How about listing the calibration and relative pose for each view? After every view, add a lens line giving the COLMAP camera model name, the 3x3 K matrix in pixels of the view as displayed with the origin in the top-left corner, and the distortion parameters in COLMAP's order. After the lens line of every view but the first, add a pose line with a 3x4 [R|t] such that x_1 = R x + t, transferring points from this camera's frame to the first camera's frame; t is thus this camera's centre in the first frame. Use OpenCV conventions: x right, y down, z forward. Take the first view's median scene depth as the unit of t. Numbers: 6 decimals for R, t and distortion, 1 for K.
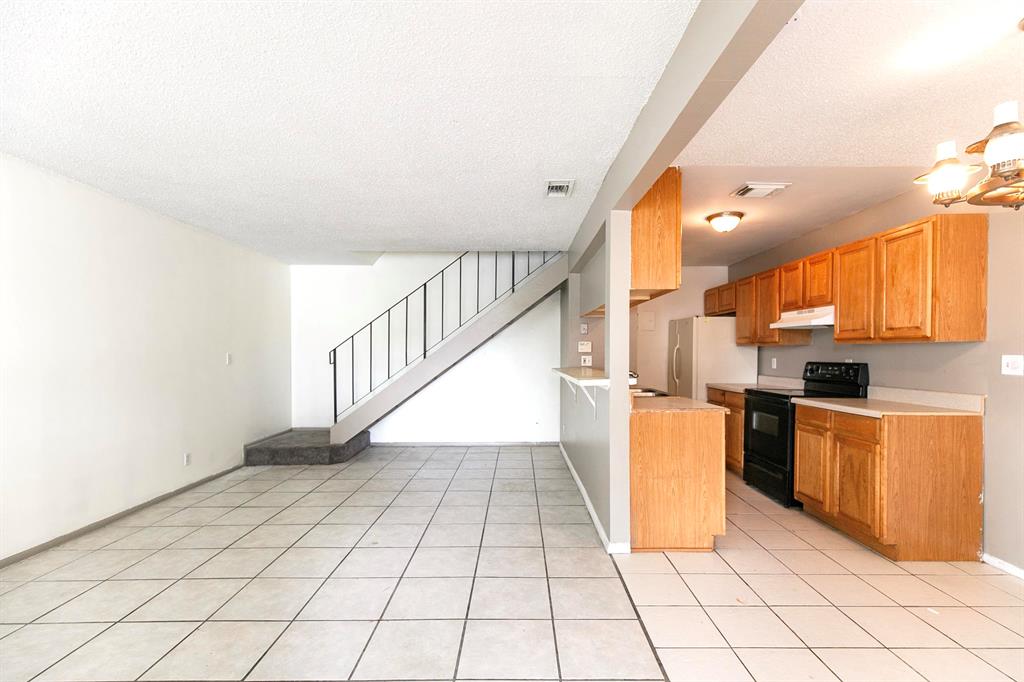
lens RADIAL K [[467.4, 0, 511.1], [0, 467.4, 363.3], [0, 0, 1]] dist [0.002820, -0.000019]
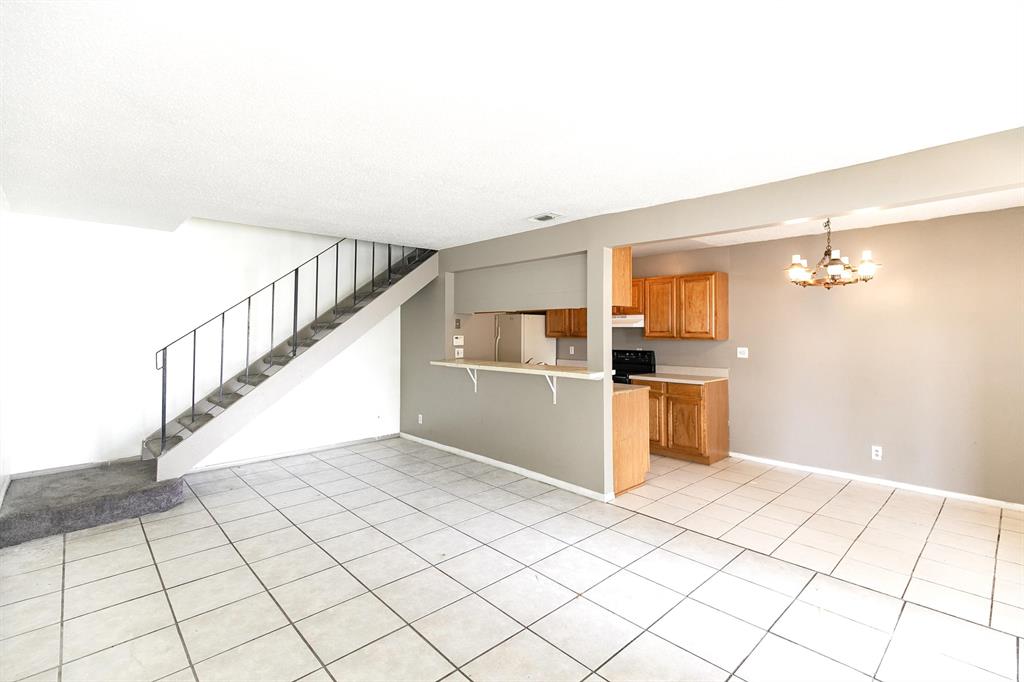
lens RADIAL K [[479.1, 0, 505.6], [0, 479.1, 326.6], [0, 0, 1]] dist [0.001858, 0.000093]
pose [[0.730296, 0.003324, 0.683123, -0.832516], [0.018464, 0.999527, -0.024602, -0.059257], [-0.682881, 0.030580, 0.729889, 0.163416]]
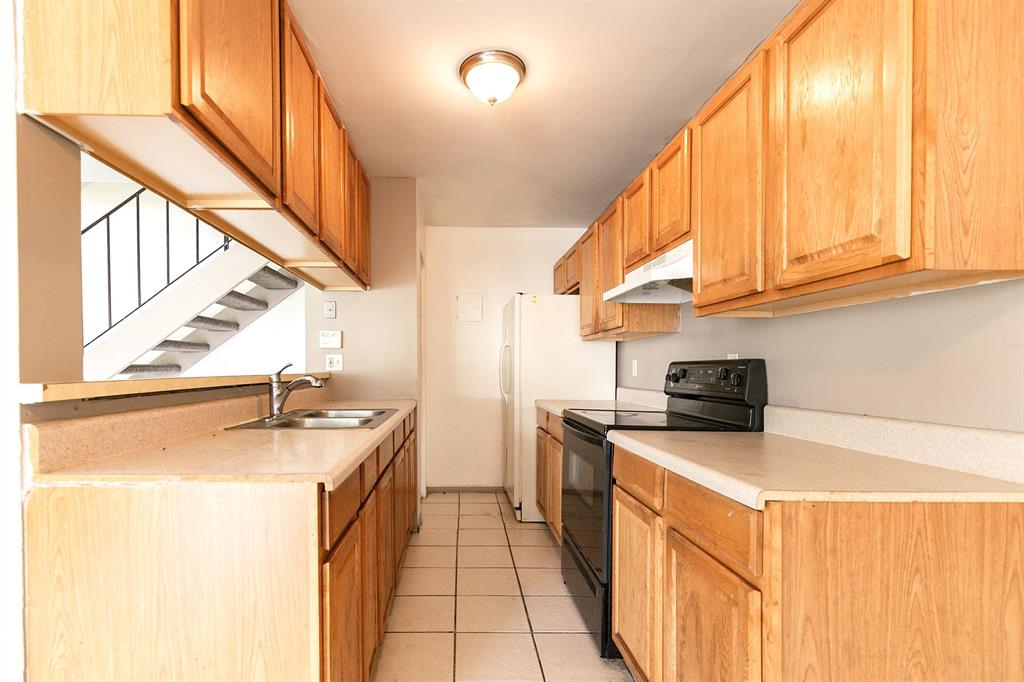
lens RADIAL K [[483.3, 0, 464.2], [0, 483.3, 370.9], [0, 0, 1]] dist [0.004716, 0.000348]
pose [[0.999501, 0.004299, 0.031290, 0.493123], [-0.003770, 0.999849, -0.016953, 0.024489], [-0.031358, 0.016826, 0.999367, 0.576652]]
